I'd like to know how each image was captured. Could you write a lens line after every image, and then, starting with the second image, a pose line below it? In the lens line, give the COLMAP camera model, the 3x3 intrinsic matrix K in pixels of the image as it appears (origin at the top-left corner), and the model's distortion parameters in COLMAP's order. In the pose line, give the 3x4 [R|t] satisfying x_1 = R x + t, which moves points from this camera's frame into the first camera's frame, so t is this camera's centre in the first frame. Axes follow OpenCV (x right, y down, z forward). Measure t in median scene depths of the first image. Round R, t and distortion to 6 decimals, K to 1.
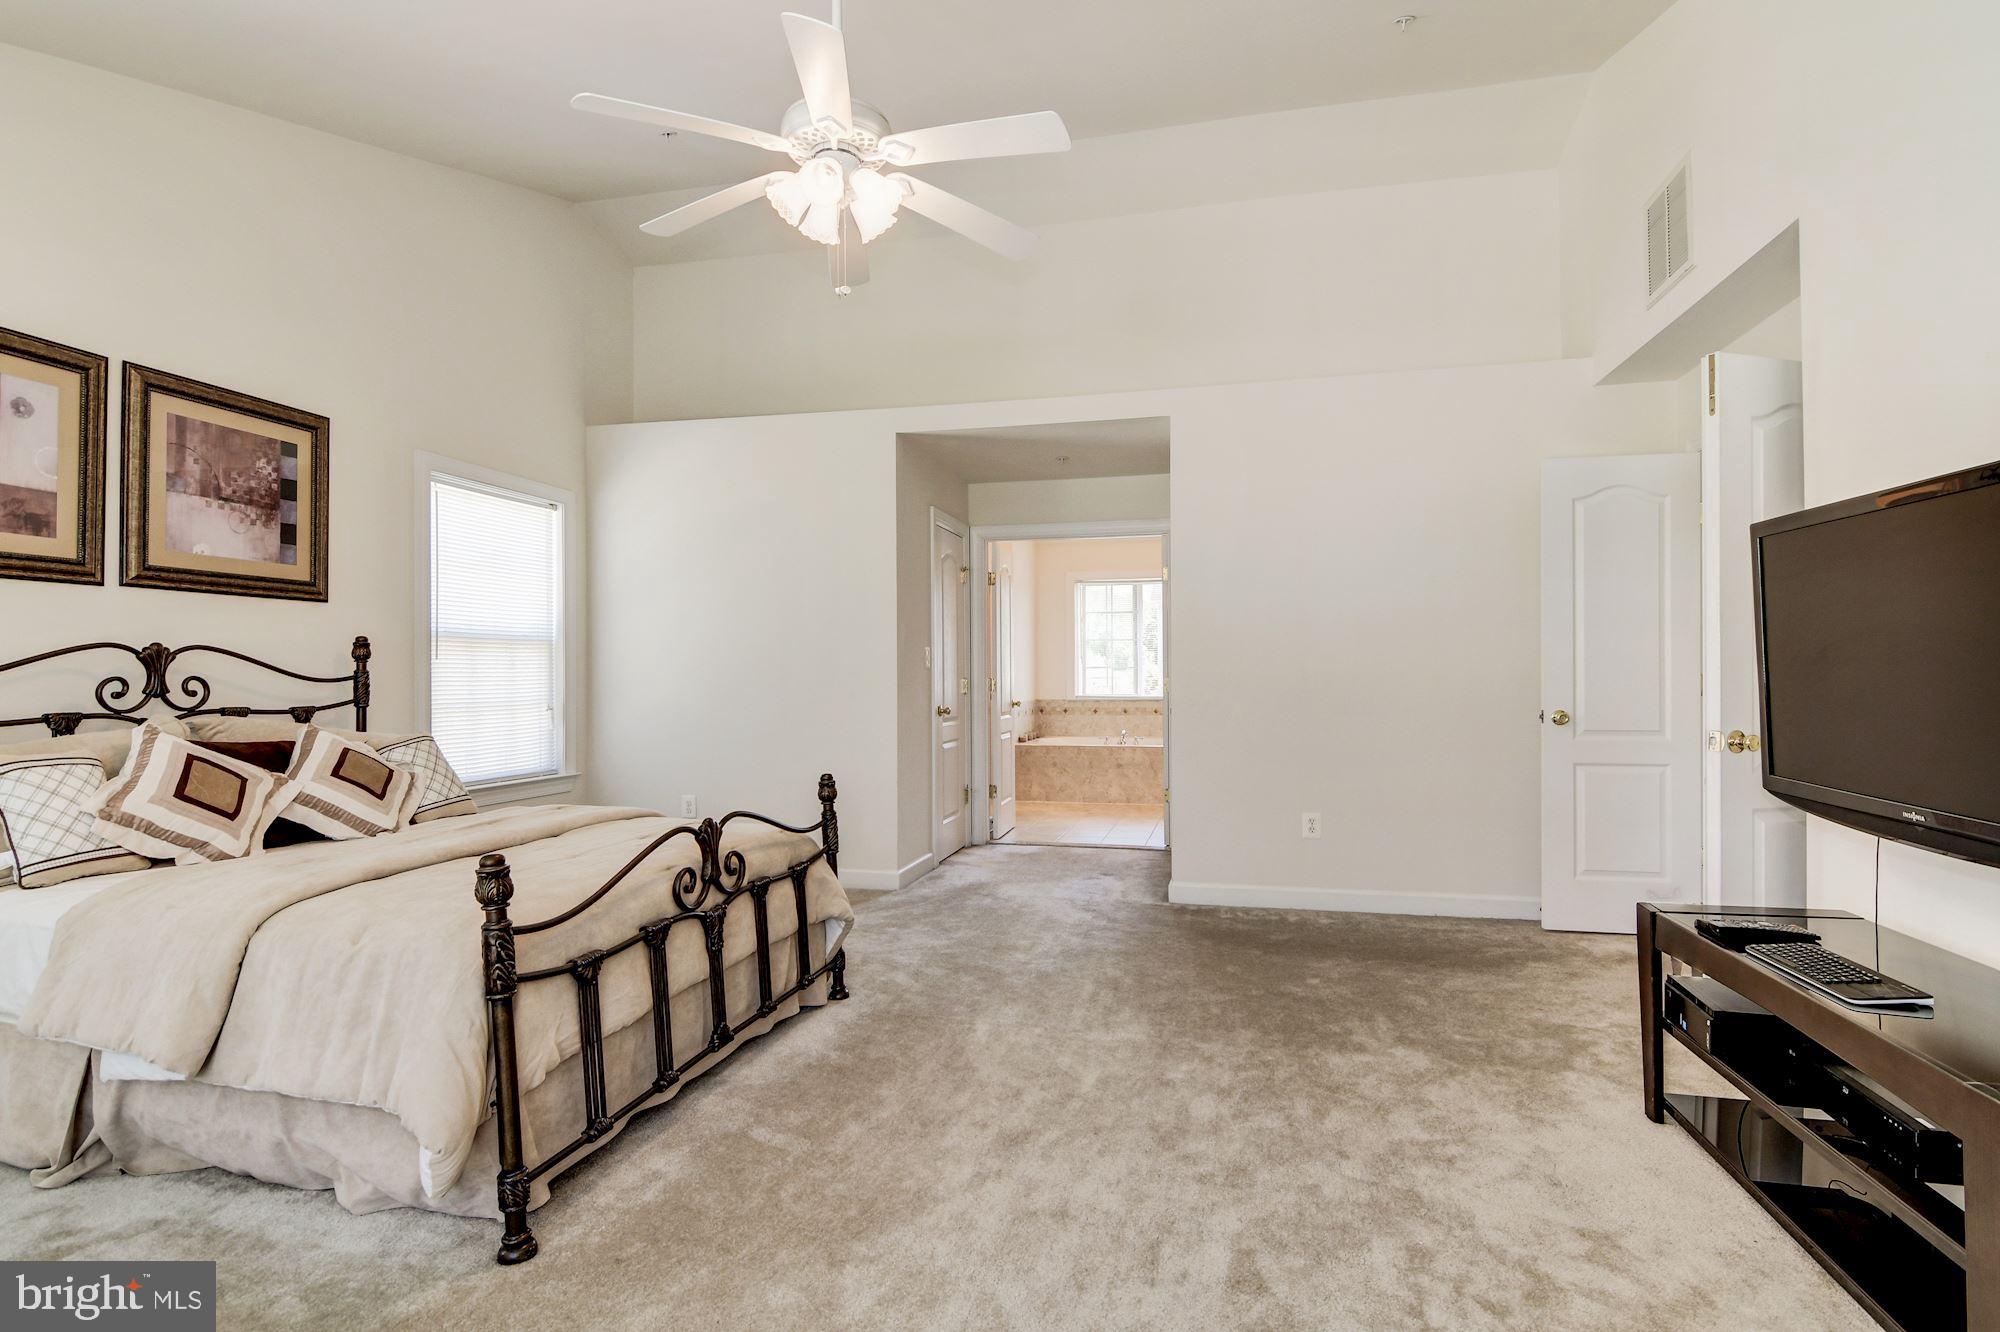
lens RADIAL K [[969.5, 0, 1013.0], [0, 969.5, 656.8], [0, 0, 1]] dist [0.006392, -0.007903]
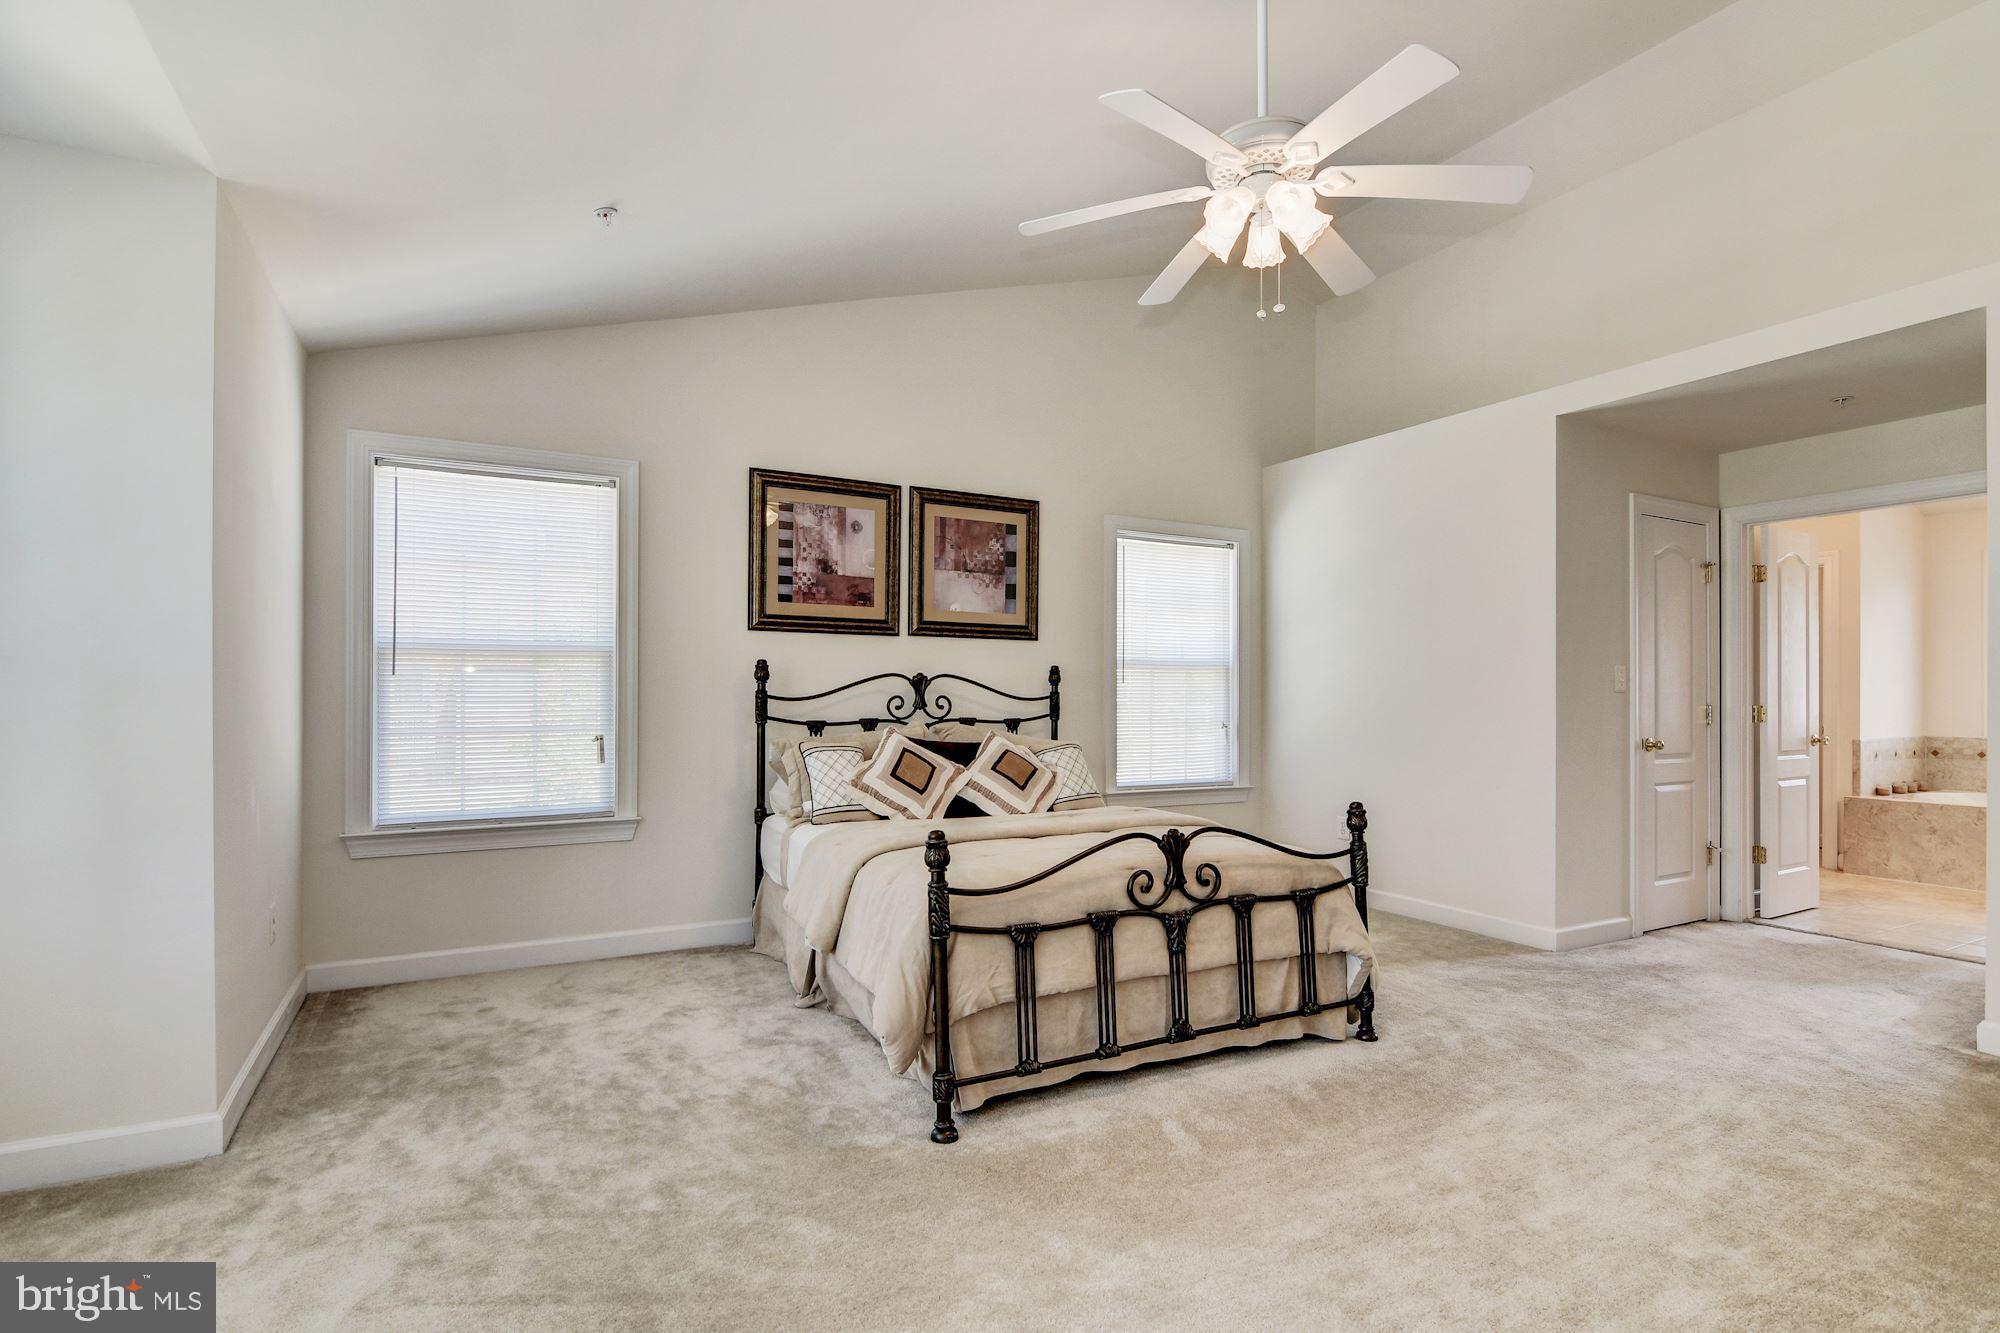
lens RADIAL K [[969.5, 0, 1010.1], [0, 969.5, 676.6], [0, 0, 1]] dist [0.006392, -0.007903]
pose [[0.663985, -0.008398, -0.747698, 0.313476], [0.006393, 0.999964, -0.005554, 0.000315], [0.747718, -0.001093, 0.664015, 0.114526]]
